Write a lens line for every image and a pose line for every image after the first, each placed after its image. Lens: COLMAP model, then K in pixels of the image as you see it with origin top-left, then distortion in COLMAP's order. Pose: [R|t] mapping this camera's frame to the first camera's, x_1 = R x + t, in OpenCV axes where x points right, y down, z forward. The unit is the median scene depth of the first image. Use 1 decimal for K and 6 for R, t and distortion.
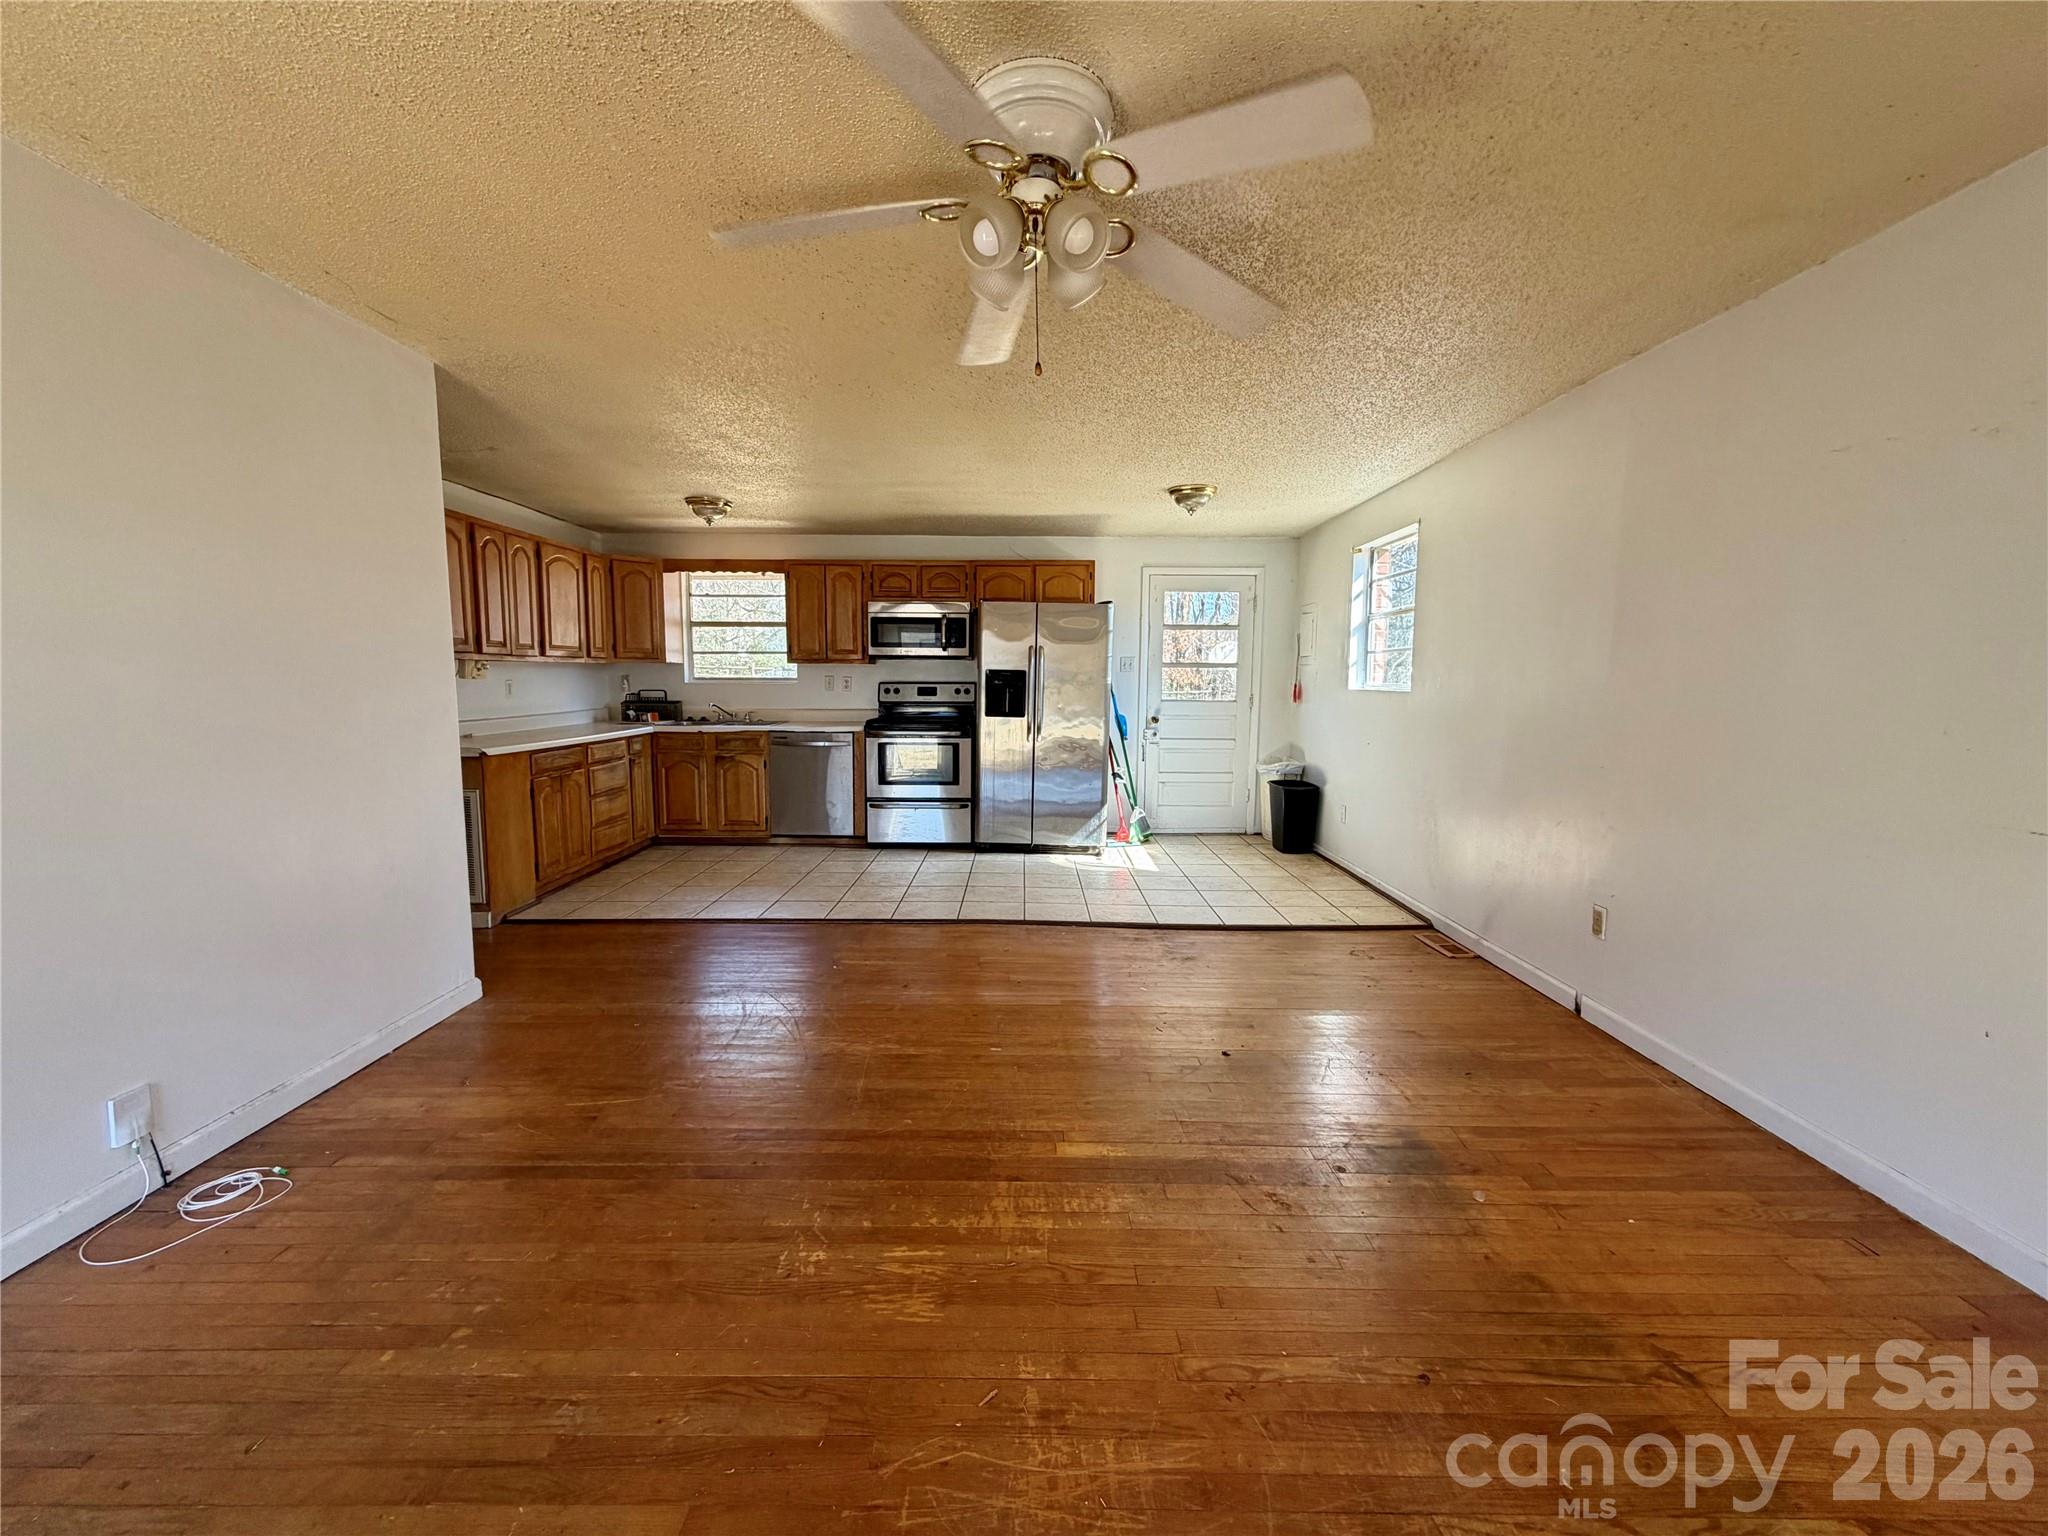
lens RADIAL K [[812.1, 0, 1021.1], [0, 812.1, 783.3], [0, 0, 1]] dist [0.001511, -0.000027]
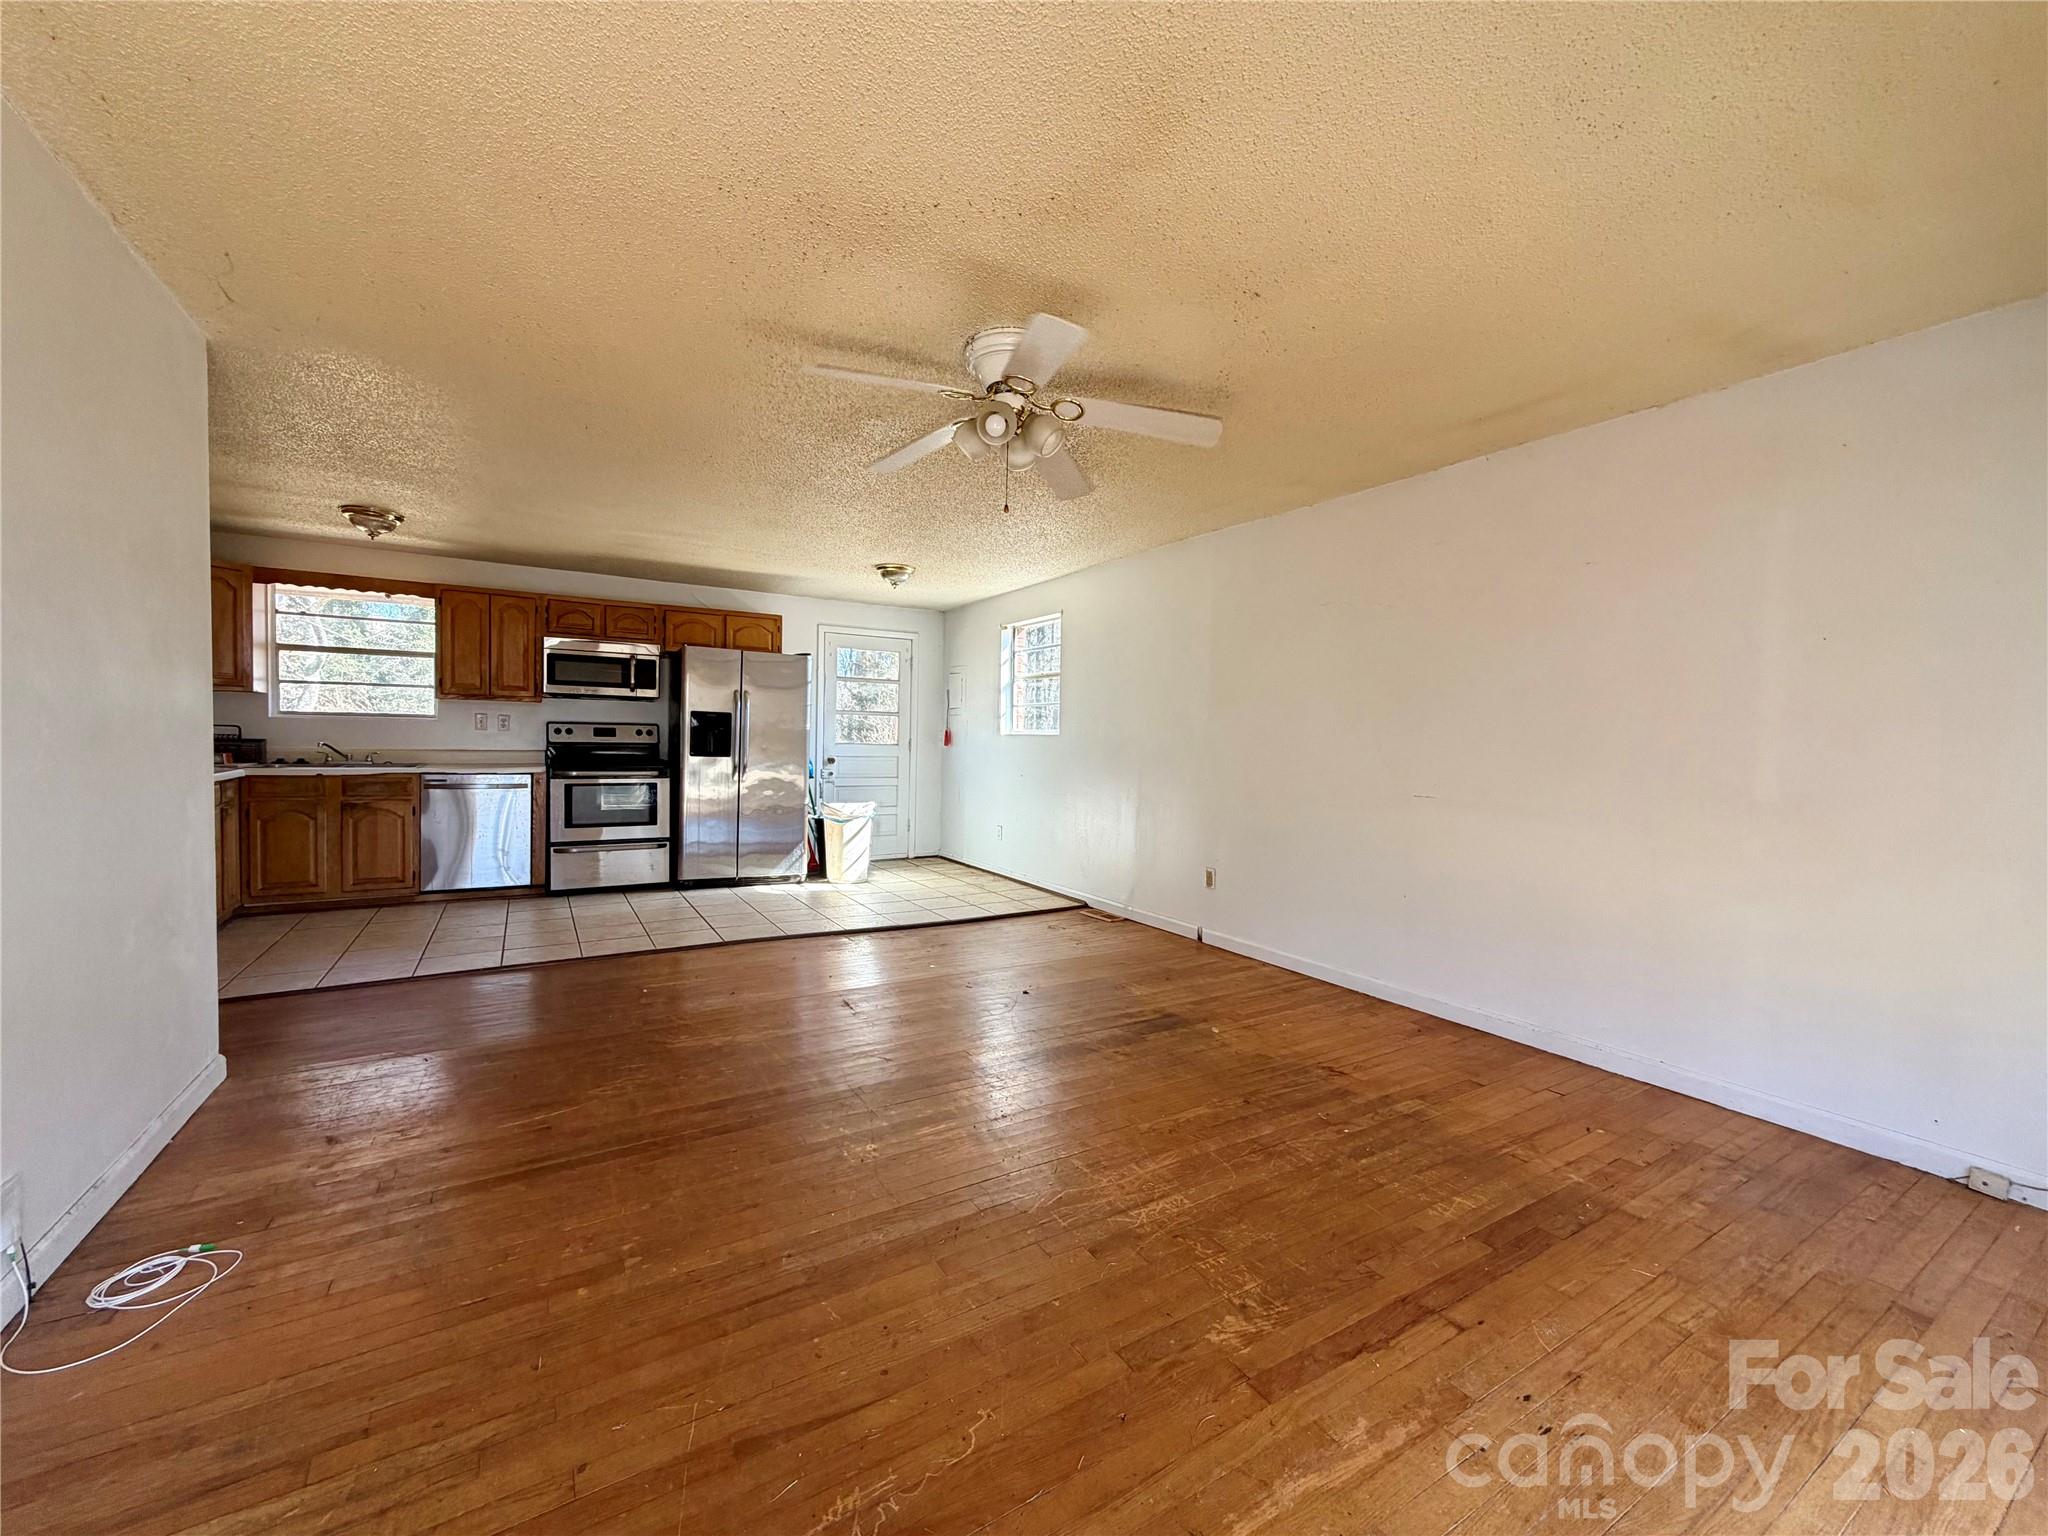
lens RADIAL K [[812.1, 0, 1012.2], [0, 812.1, 767.3], [0, 0, 1]] dist [0.001511, -0.000027]
pose [[0.856296, -0.007354, 0.516432, -0.226960], [0.051577, 0.996118, -0.071334, 0.026498], [-0.513903, 0.087719, 0.853352, -0.085668]]
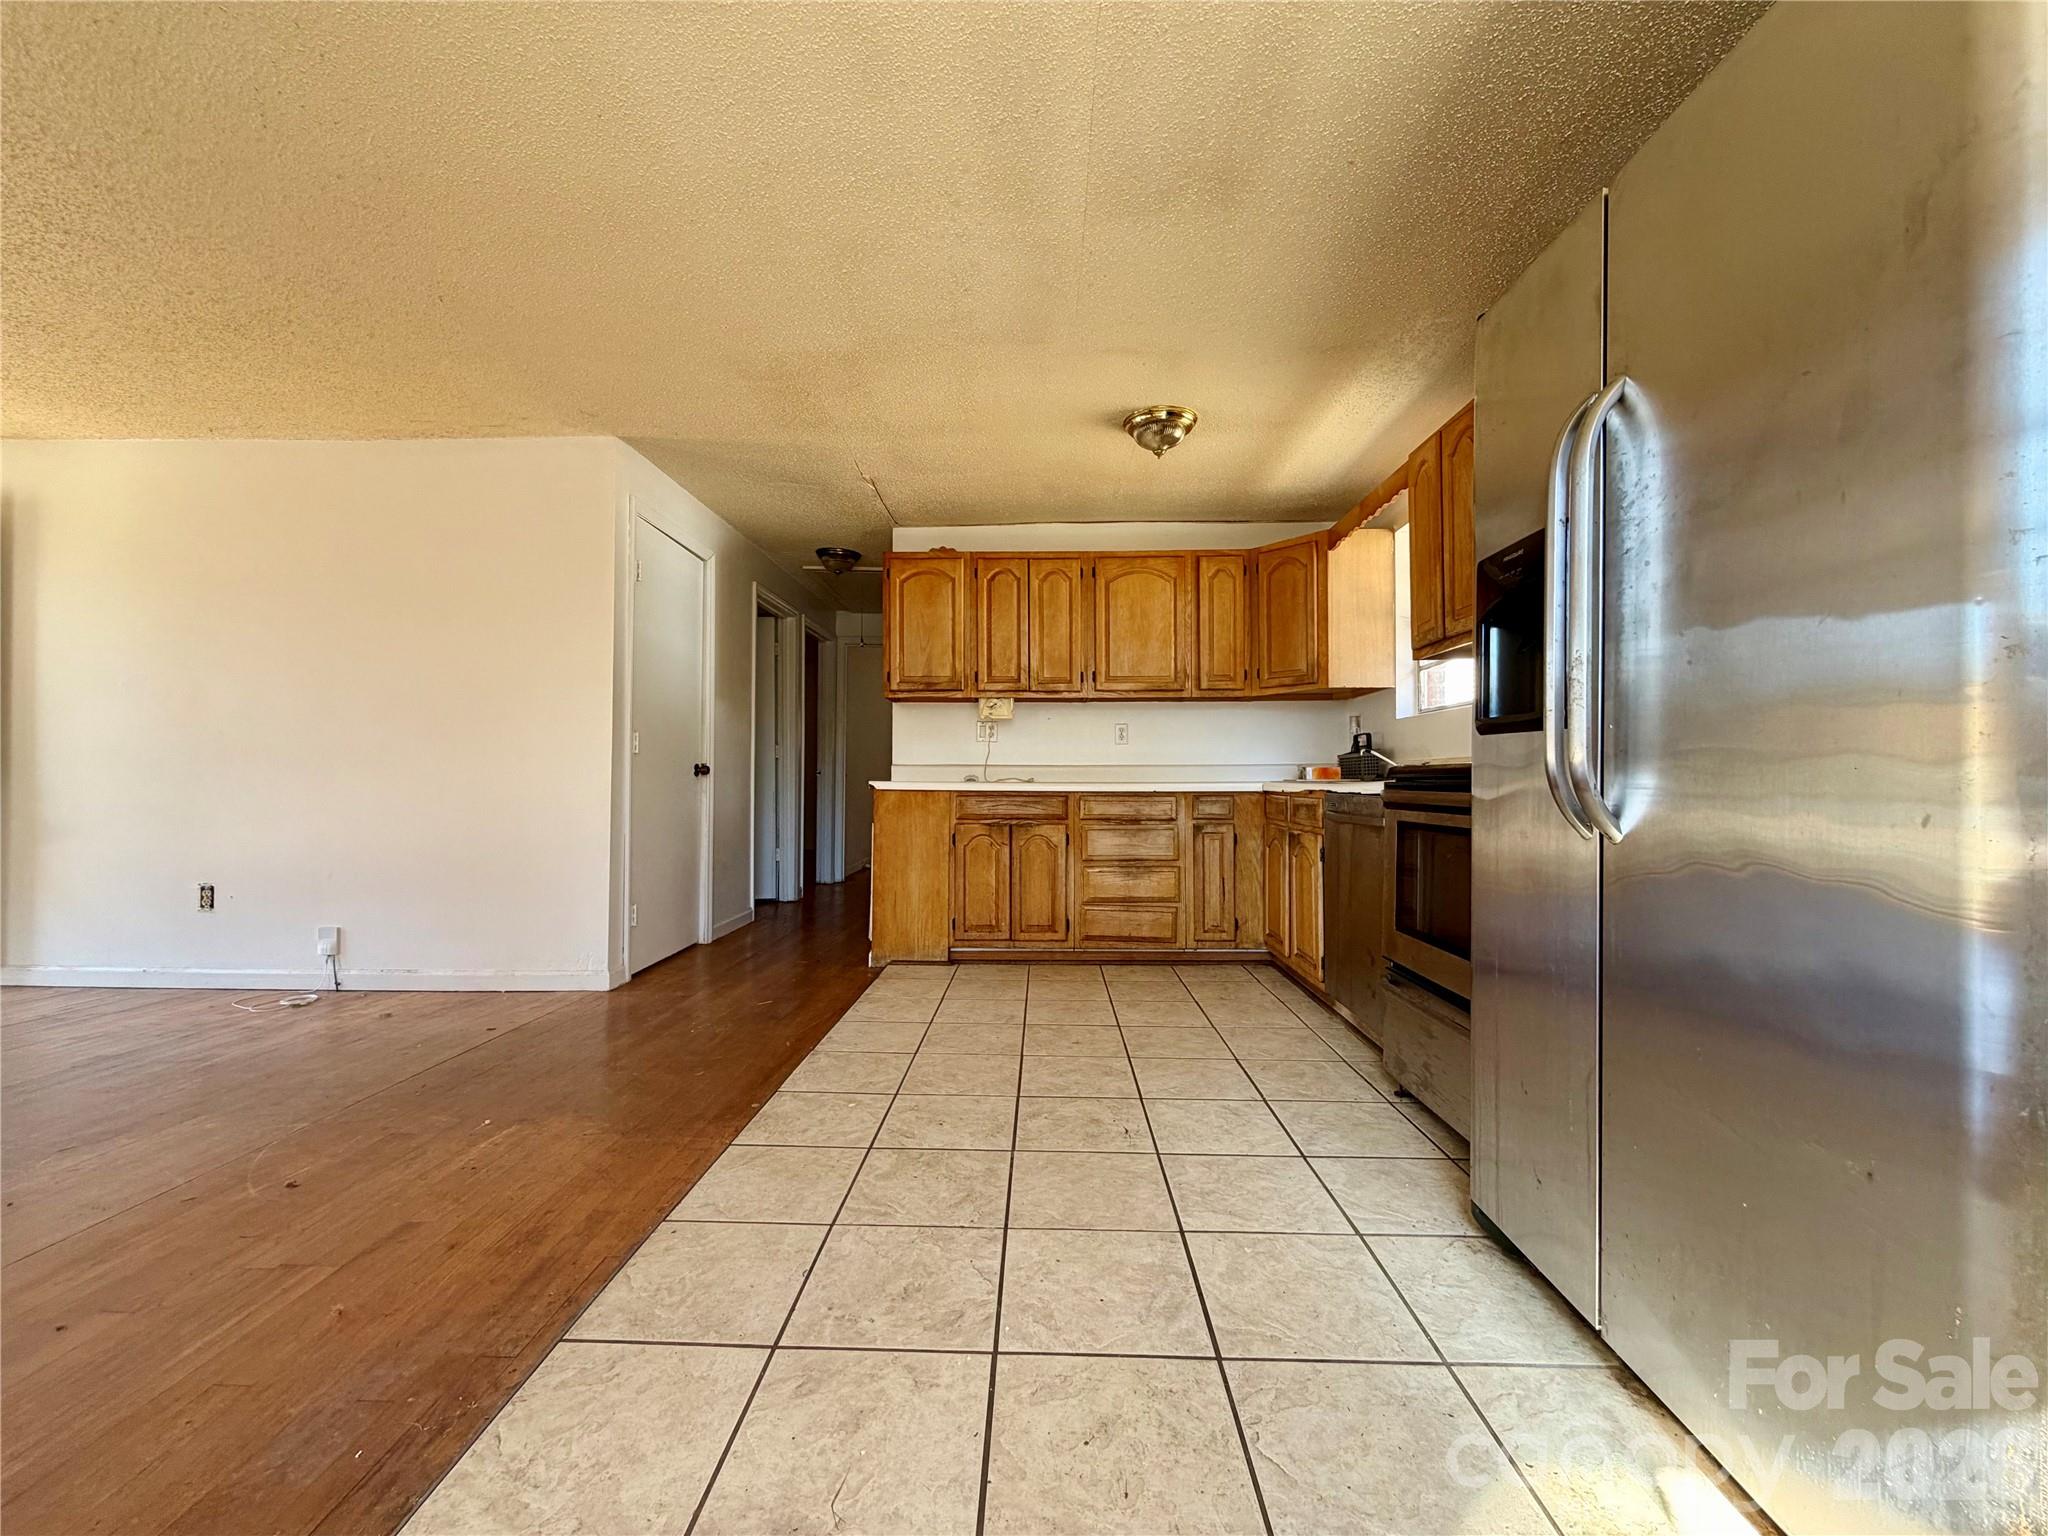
lens RADIAL K [[812.1, 0, 1029.2], [0, 812.1, 773.6], [0, 0, 1]] dist [0.001511, -0.000027]
pose [[-0.016581, -0.017787, -0.999704, 0.227285], [-0.133402, 0.990942, -0.015419, -0.044188], [0.990923, 0.133107, -0.018804, 0.859854]]
